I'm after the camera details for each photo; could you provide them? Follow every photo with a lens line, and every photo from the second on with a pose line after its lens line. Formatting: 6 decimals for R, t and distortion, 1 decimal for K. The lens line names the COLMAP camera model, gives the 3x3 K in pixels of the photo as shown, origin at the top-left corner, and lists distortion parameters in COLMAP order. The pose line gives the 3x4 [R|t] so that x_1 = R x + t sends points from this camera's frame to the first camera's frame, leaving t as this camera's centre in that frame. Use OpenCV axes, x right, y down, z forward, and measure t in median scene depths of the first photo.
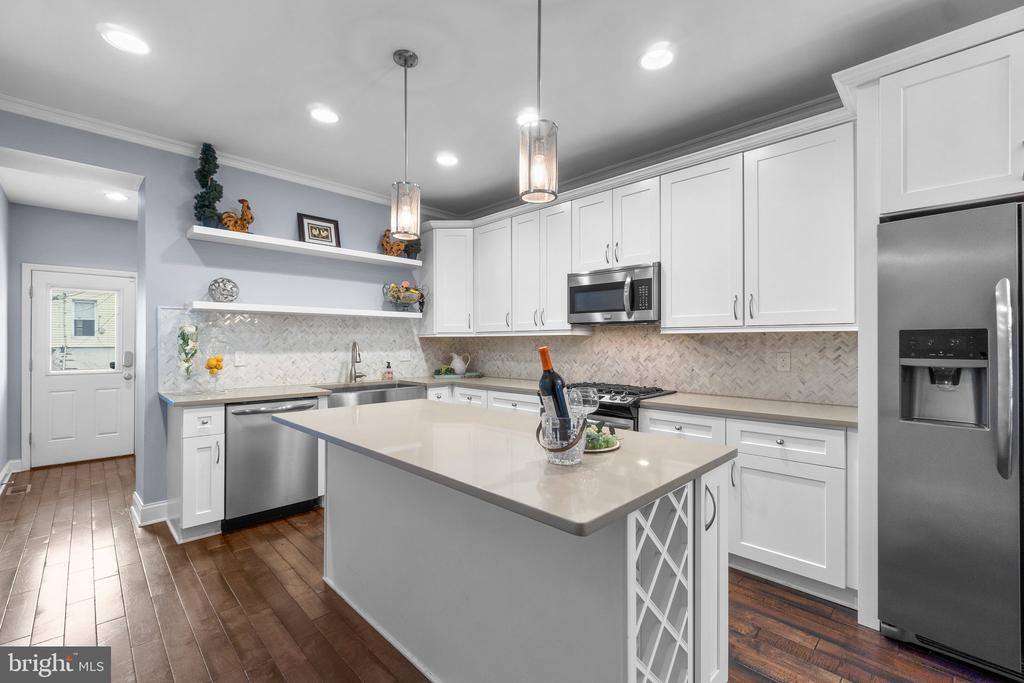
lens RADIAL K [[440.3, 0, 508.1], [0, 440.3, 338.9], [0, 0, 1]] dist [-0.004380, -0.000335]
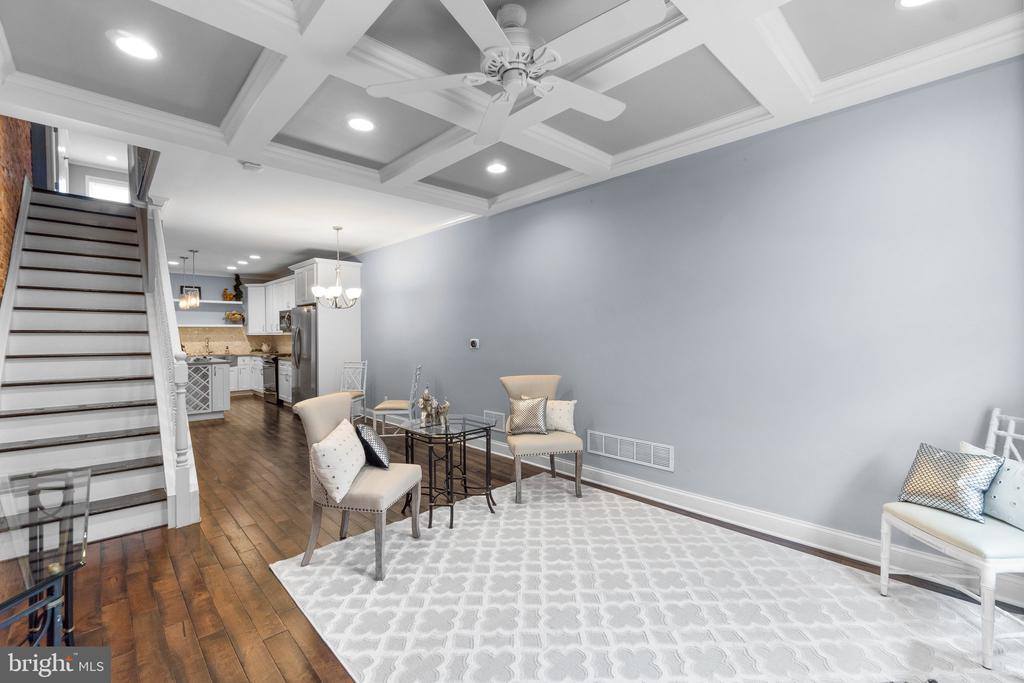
lens RADIAL K [[441.6, 0, 511.6], [0, 441.6, 331.7], [0, 0, 1]] dist [-0.002954, 0.000276]
pose [[0.999631, -0.016839, -0.021338, 1.411534], [0.016929, 0.999849, 0.004035, -0.009718], [0.021267, -0.004395, 0.999764, -1.434773]]
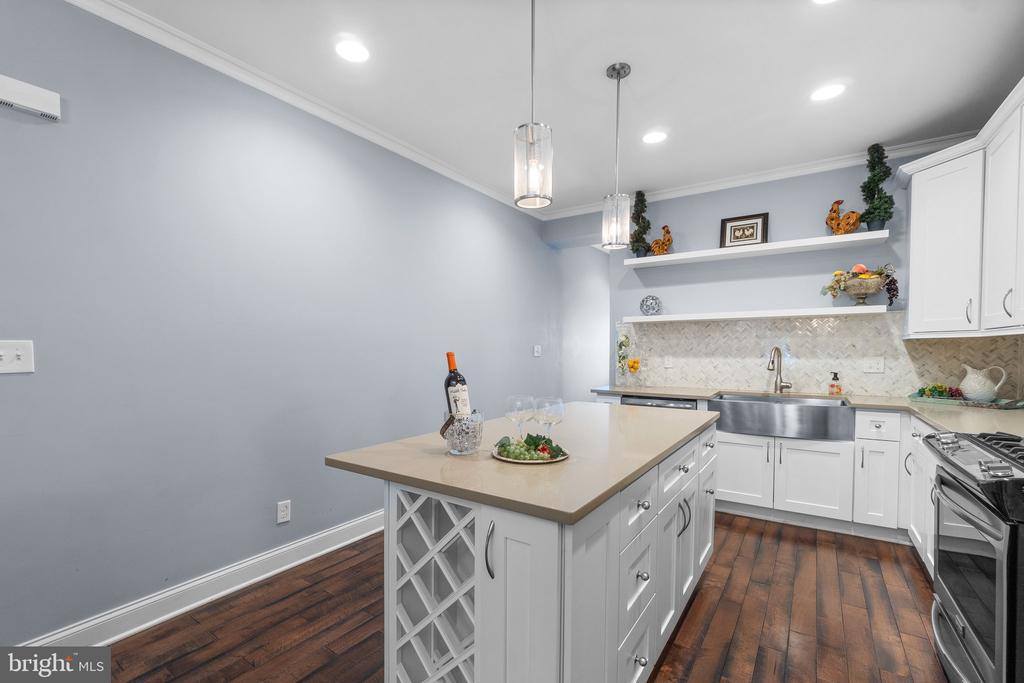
lens RADIAL K [[458.9, 0, 526.8], [0, 458.9, 359.2], [0, 0, 1]] dist [0.002968, 0.000481]
pose [[0.205913, 0.020516, -0.978355, 0.449457], [0.009638, 0.999689, 0.022992, 0.005516], [0.978523, -0.014164, 0.205652, 0.326864]]
